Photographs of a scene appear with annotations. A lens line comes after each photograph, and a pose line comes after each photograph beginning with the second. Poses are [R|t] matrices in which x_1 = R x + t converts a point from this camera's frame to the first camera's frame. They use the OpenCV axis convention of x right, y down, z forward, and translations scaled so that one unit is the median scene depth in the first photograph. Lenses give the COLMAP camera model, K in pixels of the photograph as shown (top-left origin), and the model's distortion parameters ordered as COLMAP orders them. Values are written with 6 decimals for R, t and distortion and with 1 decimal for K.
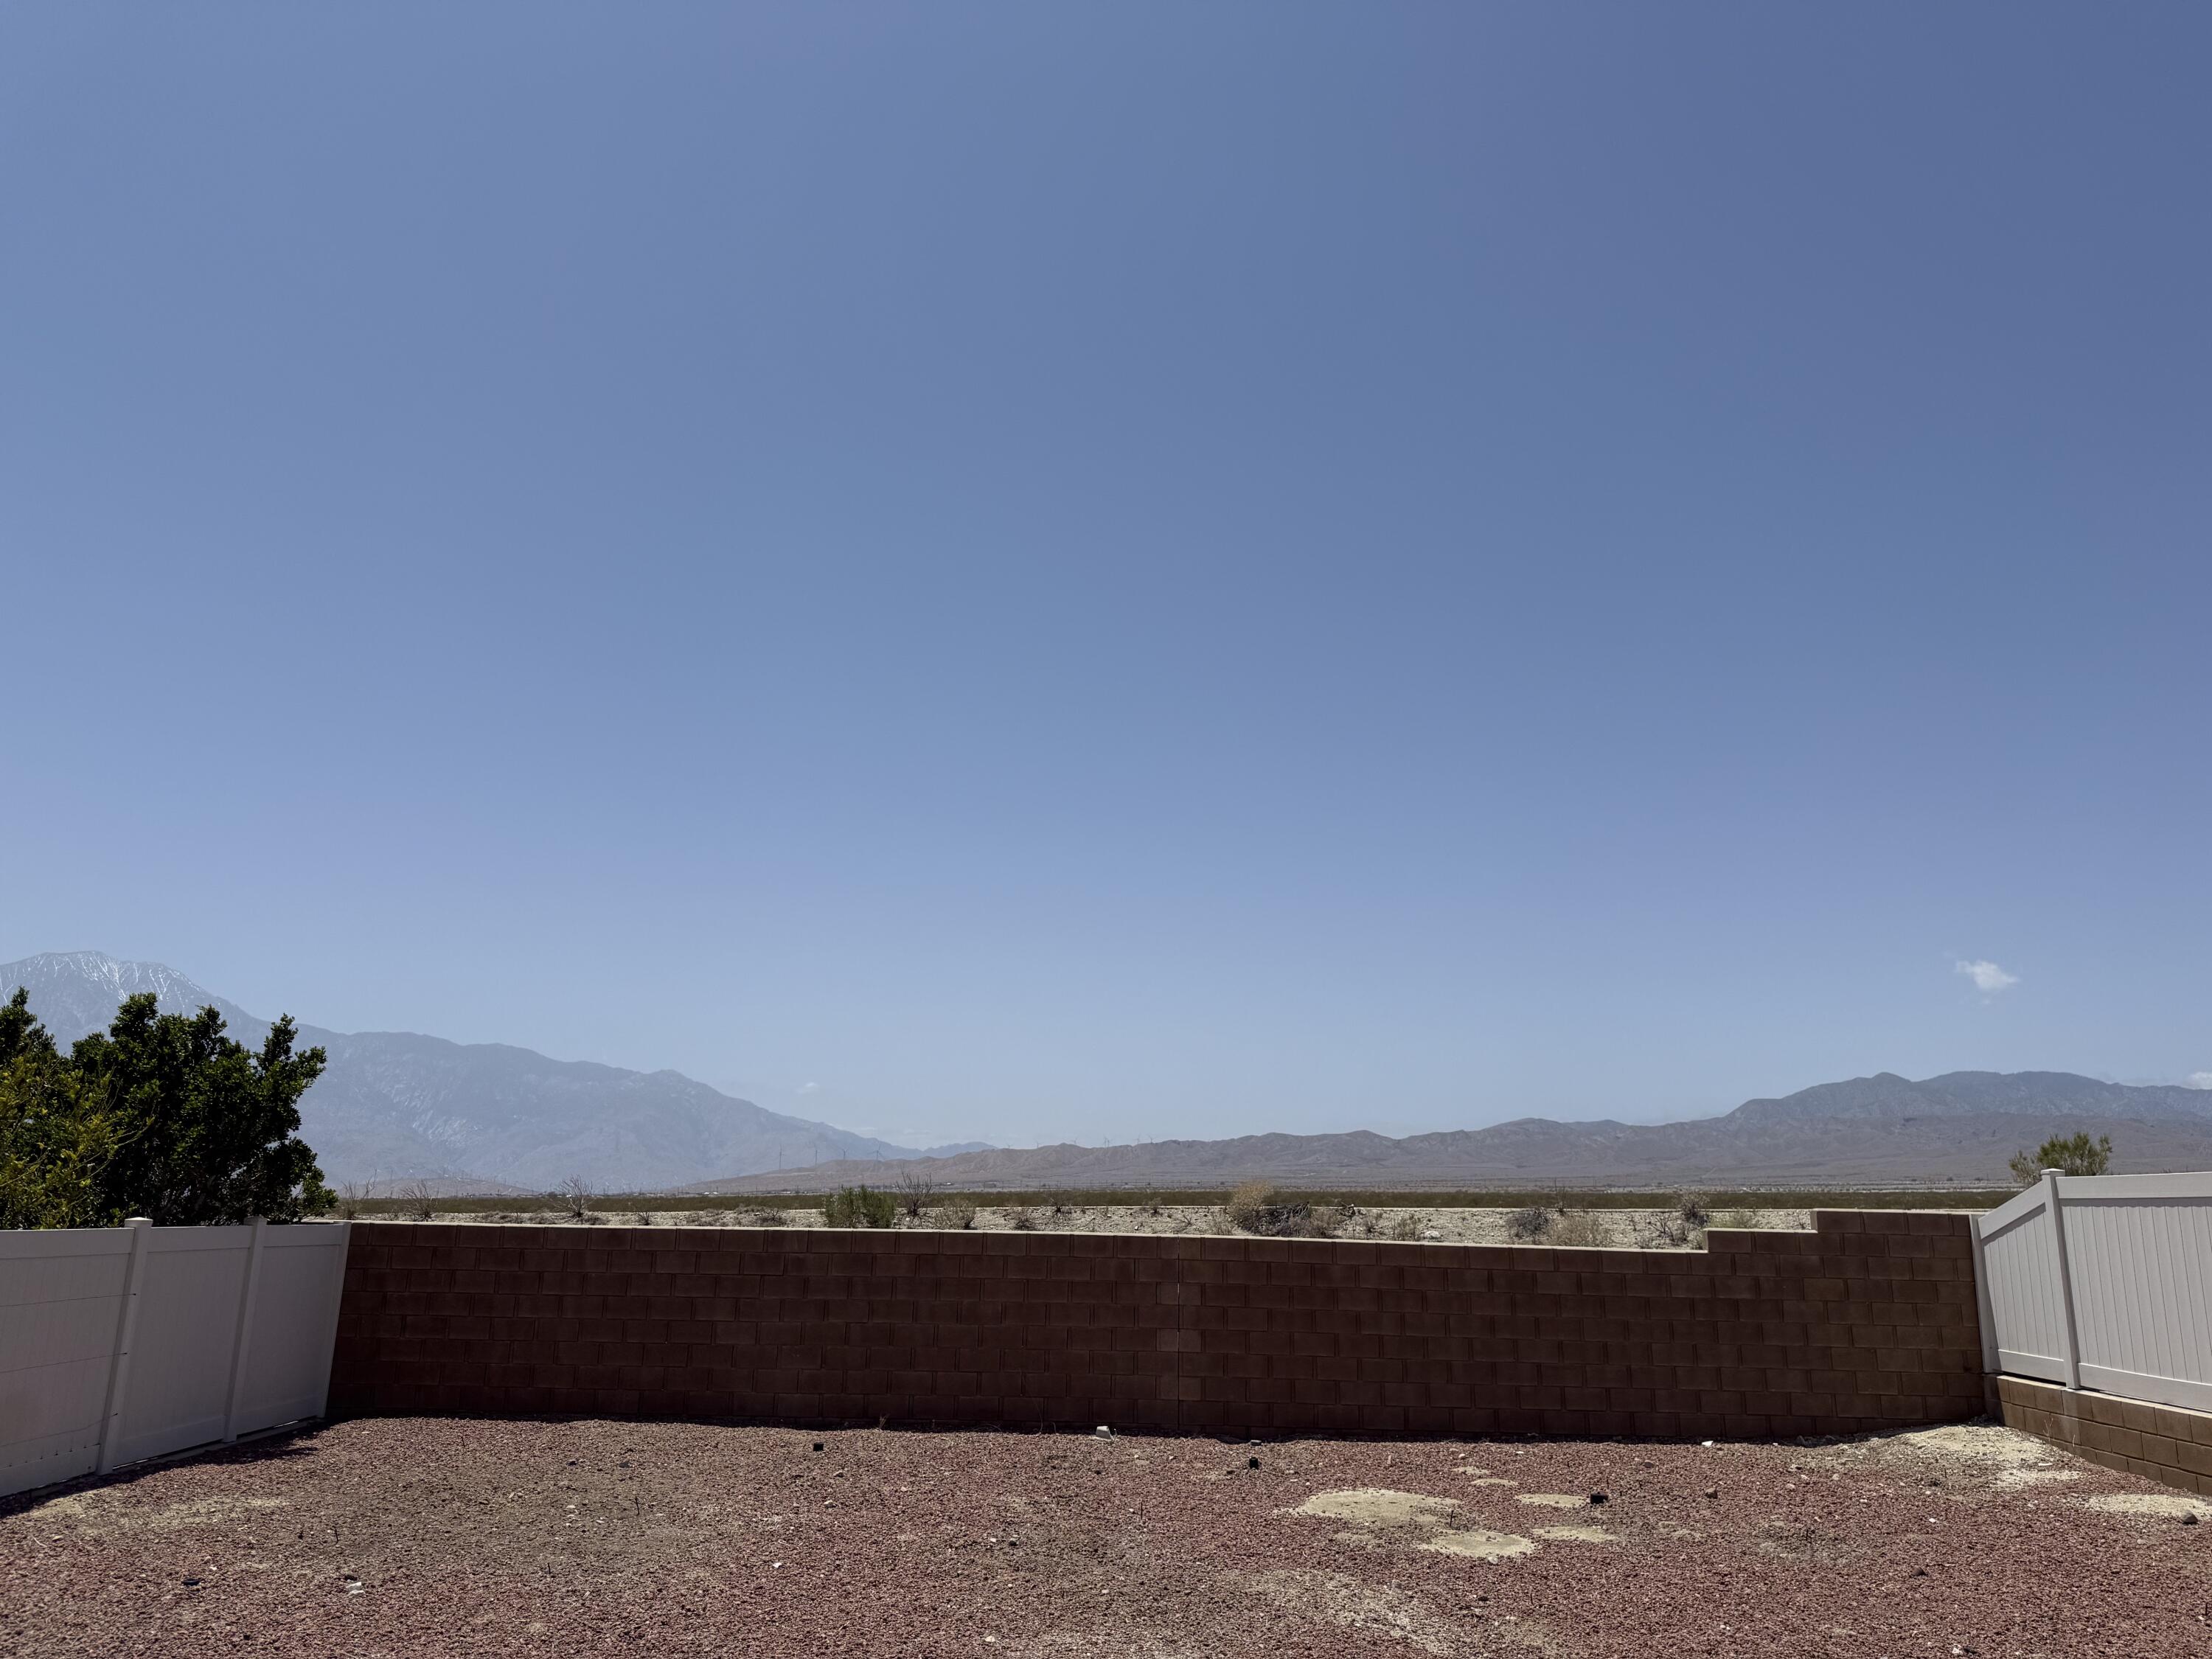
lens RADIAL K [[1549.9, 0, 1106.0], [0, 1549.9, 829.5], [0, 0, 1]] dist [0.159062, -0.279998]
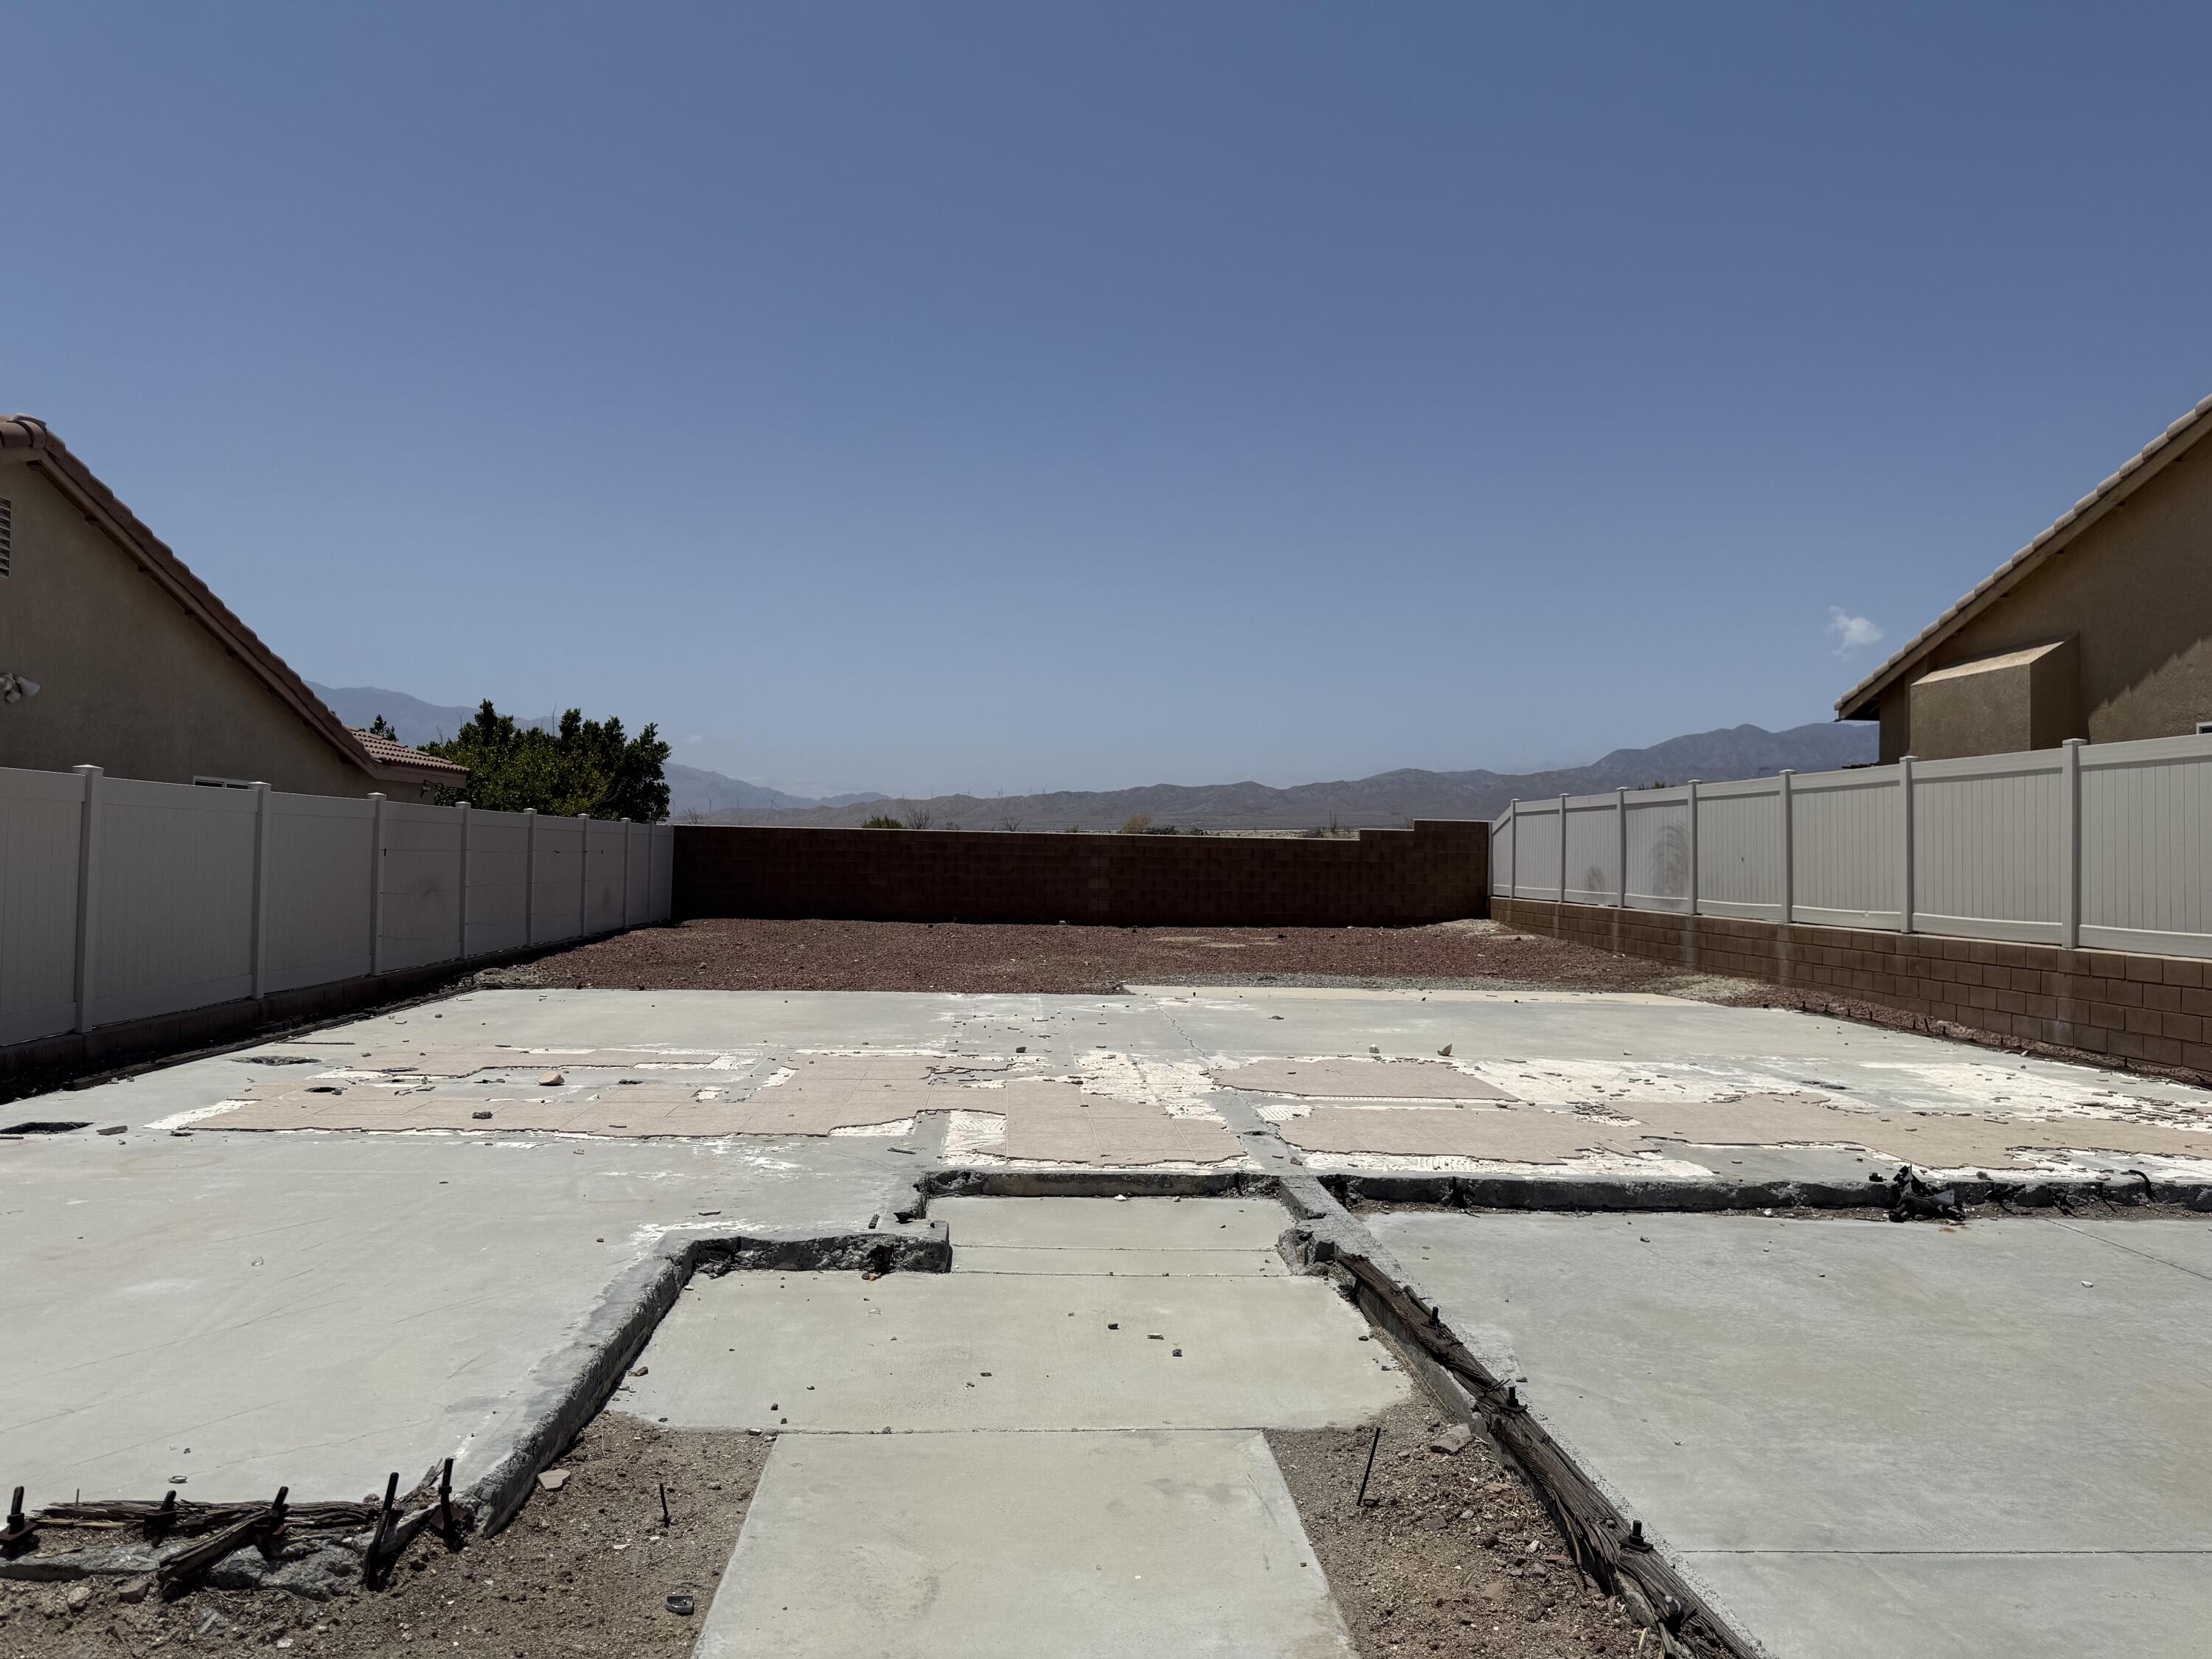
lens RADIAL K [[1549.9, 0, 1106.0], [0, 1549.9, 829.5], [0, 0, 1]] dist [0.159062, -0.279998]
pose [[0.997638, 0.000929, 0.068685, -0.082124], [-0.015983, 0.975607, 0.218942, -0.180185], [-0.066806, -0.219522, 0.973318, -0.930396]]
